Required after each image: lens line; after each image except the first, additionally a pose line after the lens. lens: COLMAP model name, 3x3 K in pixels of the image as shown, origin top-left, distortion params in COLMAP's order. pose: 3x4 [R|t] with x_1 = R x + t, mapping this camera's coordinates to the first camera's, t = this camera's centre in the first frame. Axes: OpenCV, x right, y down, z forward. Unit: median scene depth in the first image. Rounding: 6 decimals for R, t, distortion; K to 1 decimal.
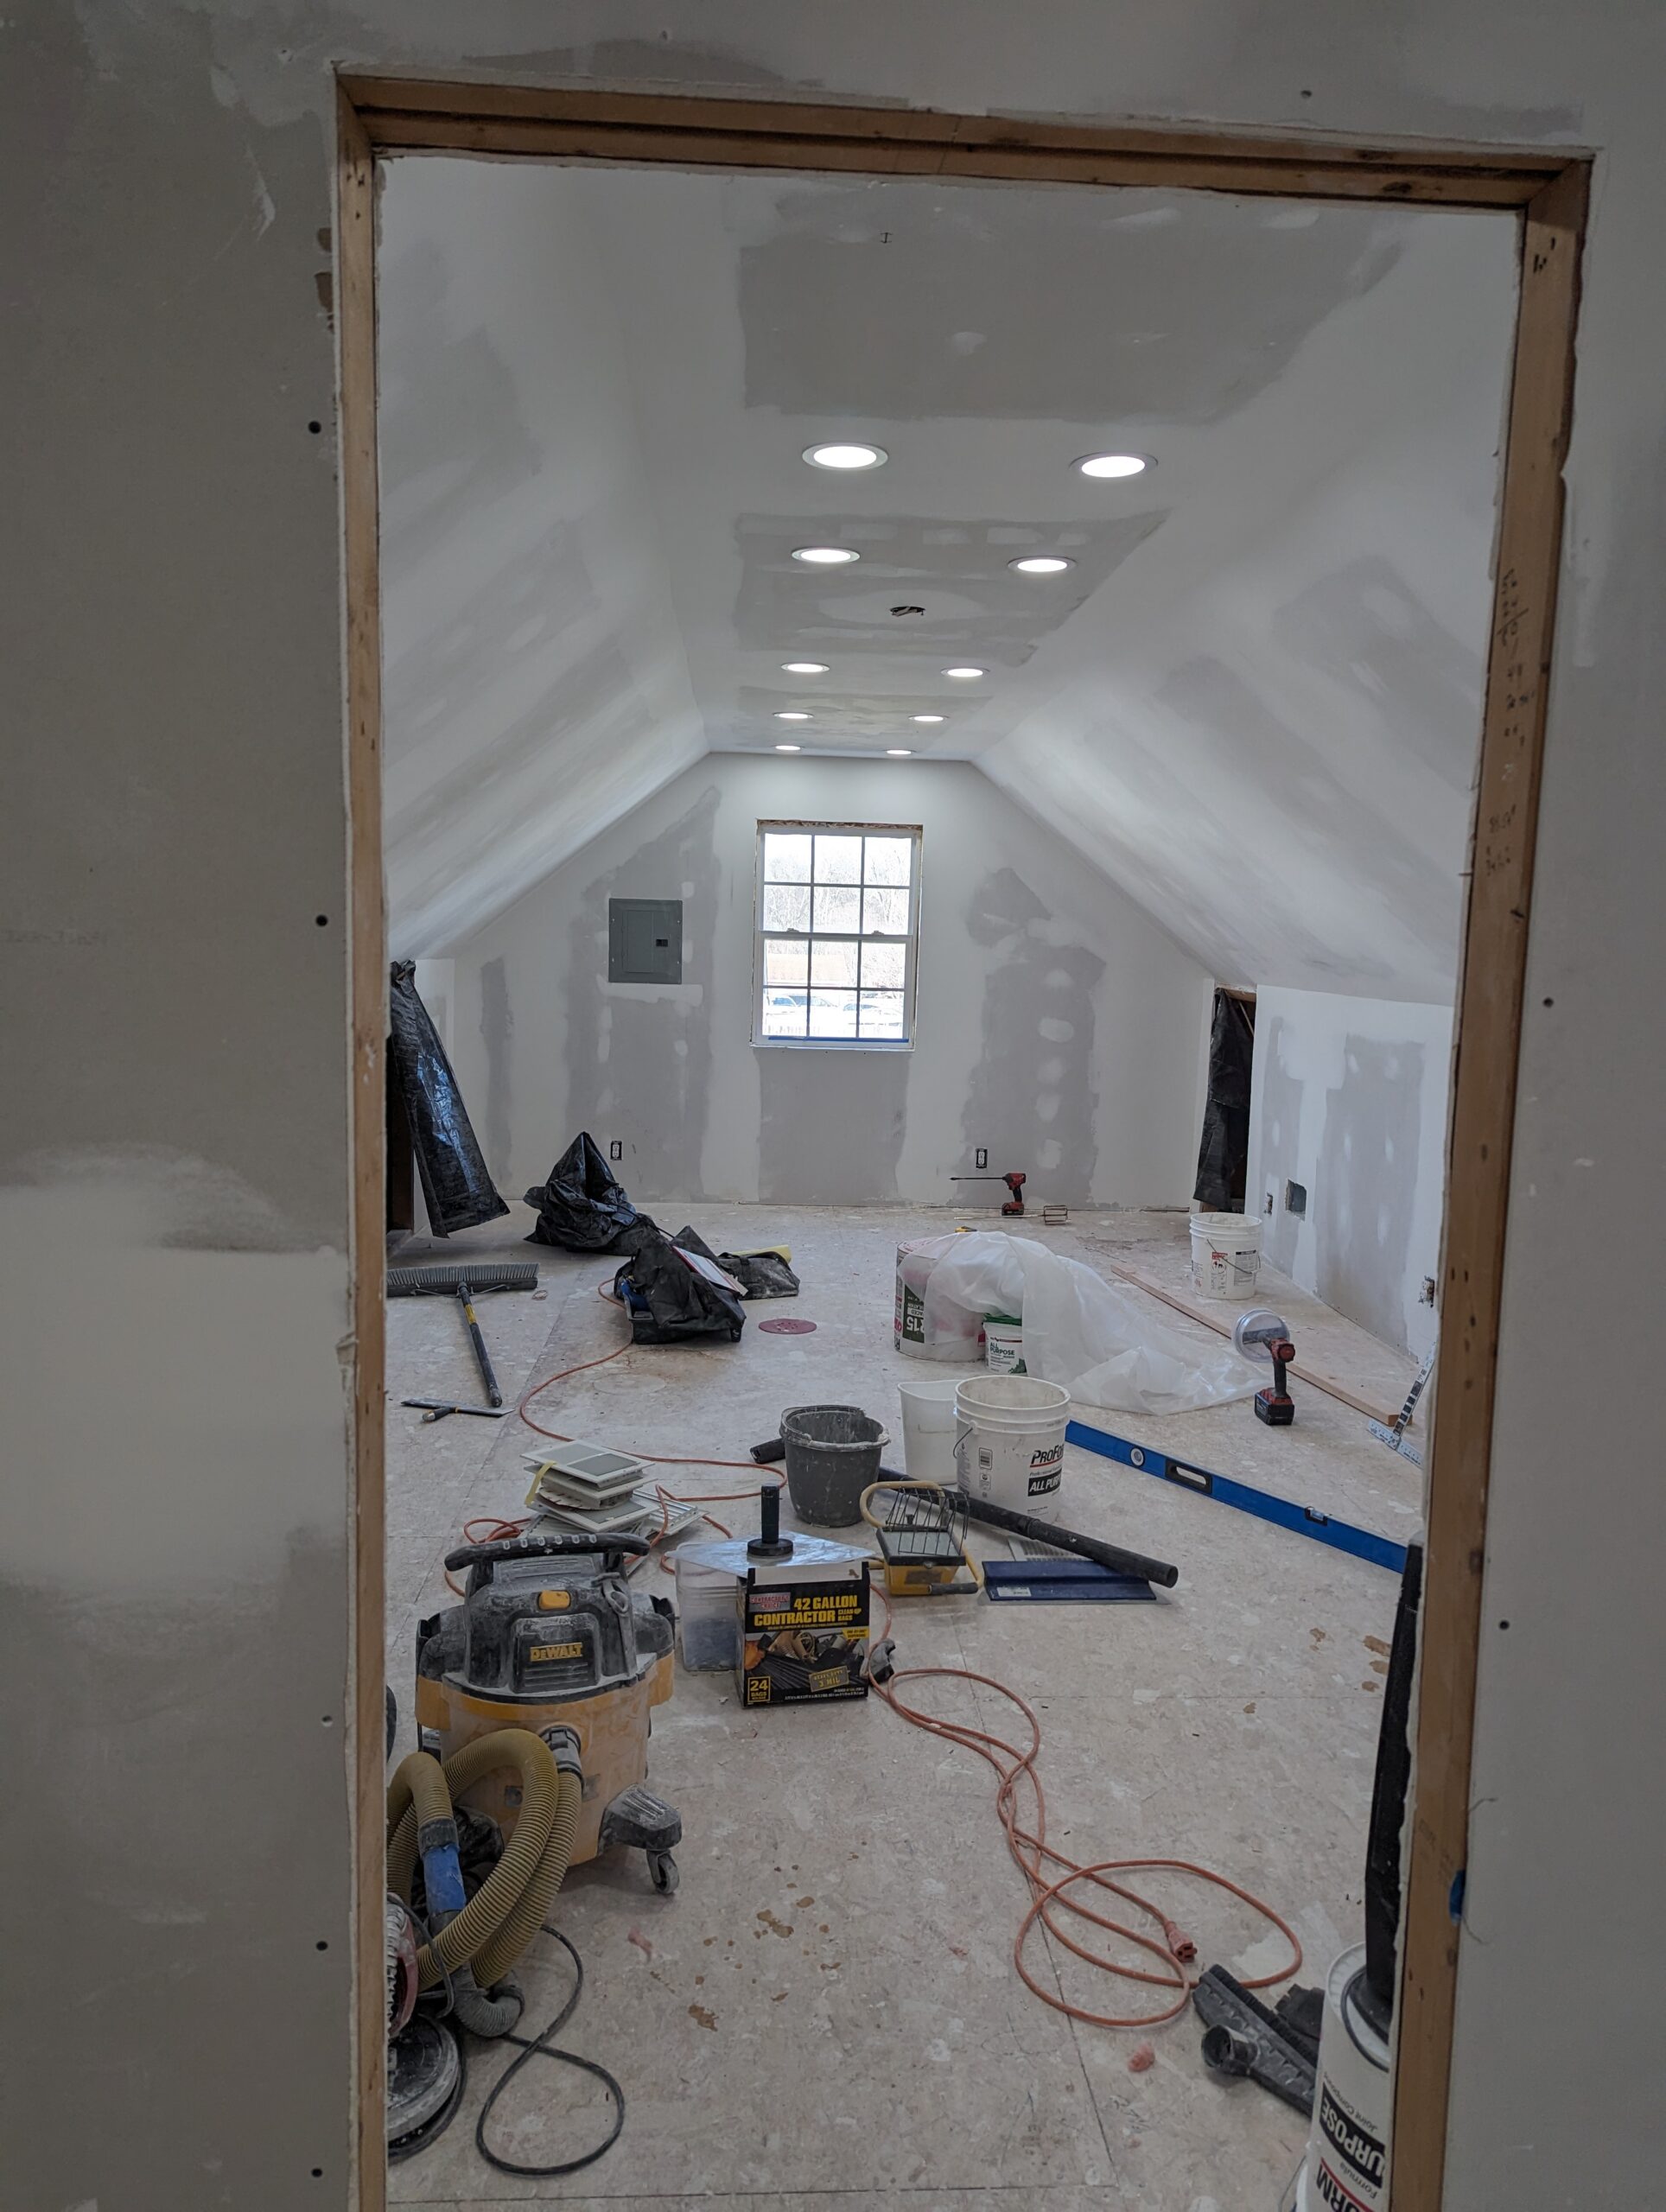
lens RADIAL K [[1572.0, 0, 816.0], [0, 1572.0, 1088.0], [0, 0, 1]] dist [0.075458, -0.068526]
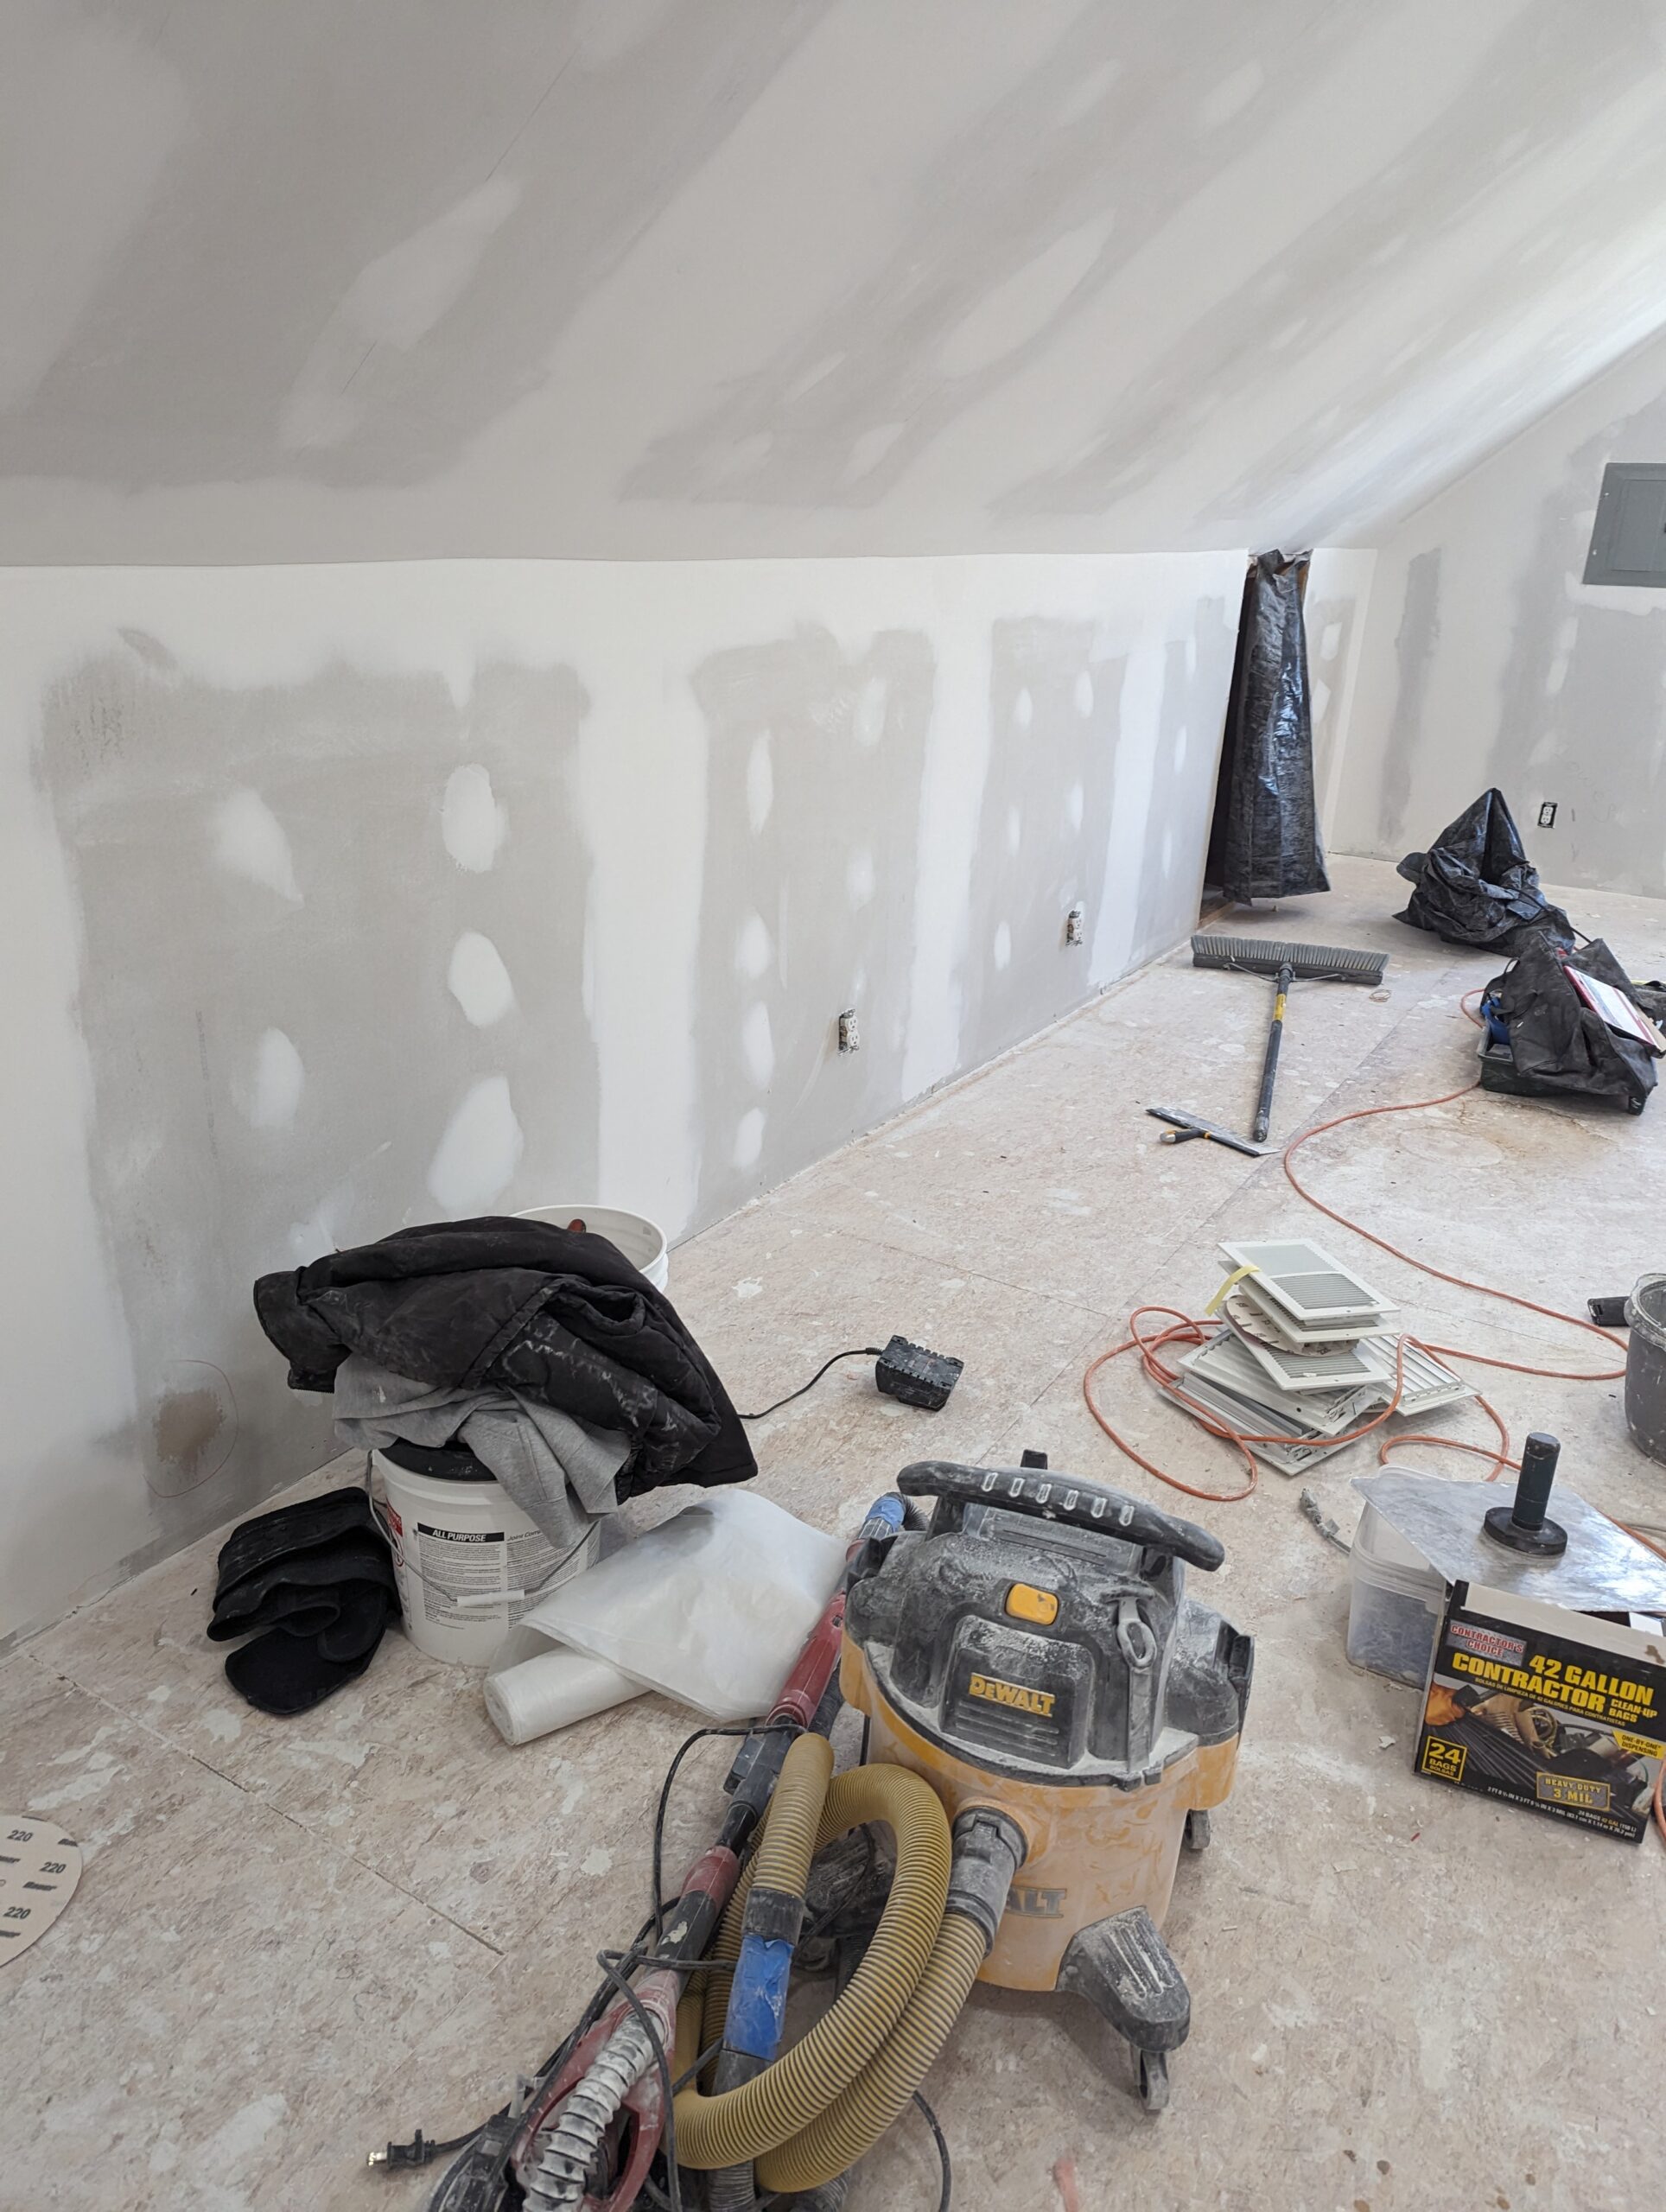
lens RADIAL K [[1572.0, 0, 816.0], [0, 1572.0, 1088.0], [0, 0, 1]] dist [0.075458, -0.068526]
pose [[0.827201, 0.200216, -0.525025, 0.022624], [-0.071881, 0.964394, 0.254516, -0.007187], [0.557289, -0.172796, 0.812139, 0.254976]]
